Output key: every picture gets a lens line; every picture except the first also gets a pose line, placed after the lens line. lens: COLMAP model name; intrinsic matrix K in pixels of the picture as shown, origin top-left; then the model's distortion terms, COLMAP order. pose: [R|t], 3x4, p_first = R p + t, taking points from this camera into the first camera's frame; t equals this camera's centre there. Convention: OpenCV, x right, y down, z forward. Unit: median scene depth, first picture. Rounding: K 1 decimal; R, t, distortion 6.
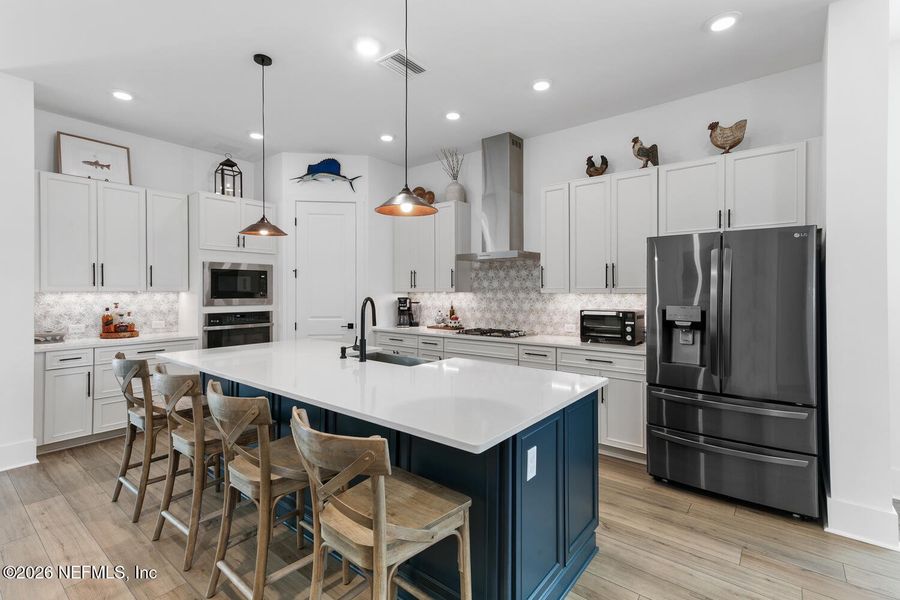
lens RADIAL K [[408.7, 0, 452.0], [0, 408.7, 292.9], [0, 0, 1]] dist [0.002984, 0.000381]
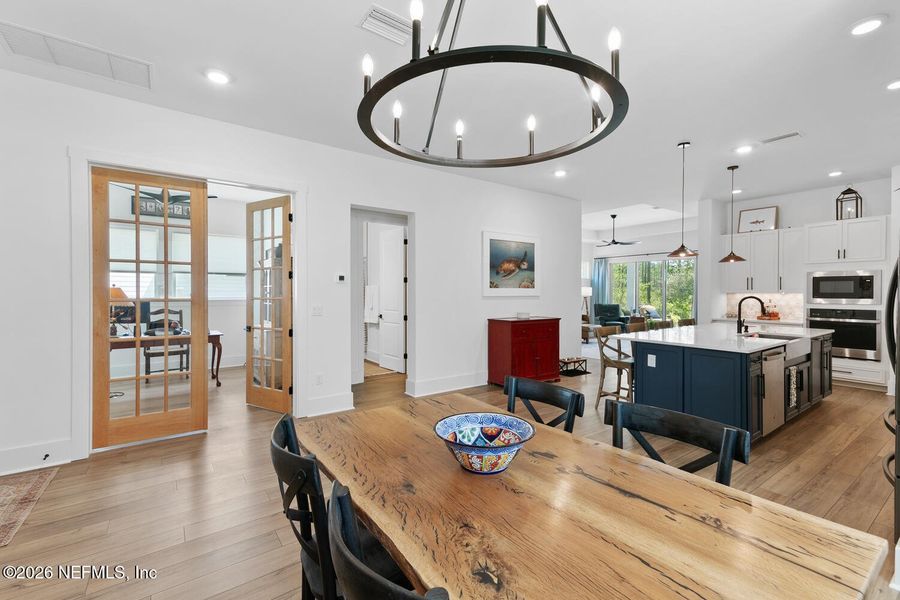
lens RADIAL K [[408.7, 0, 452.0], [0, 408.7, 292.9], [0, 0, 1]] dist [0.002984, 0.000381]
pose [[-0.265779, -0.000609, -0.964034, 1.120083], [-0.007419, 0.999971, 0.001413, 0.003955], [0.964005, 0.007528, -0.265776, 0.175627]]
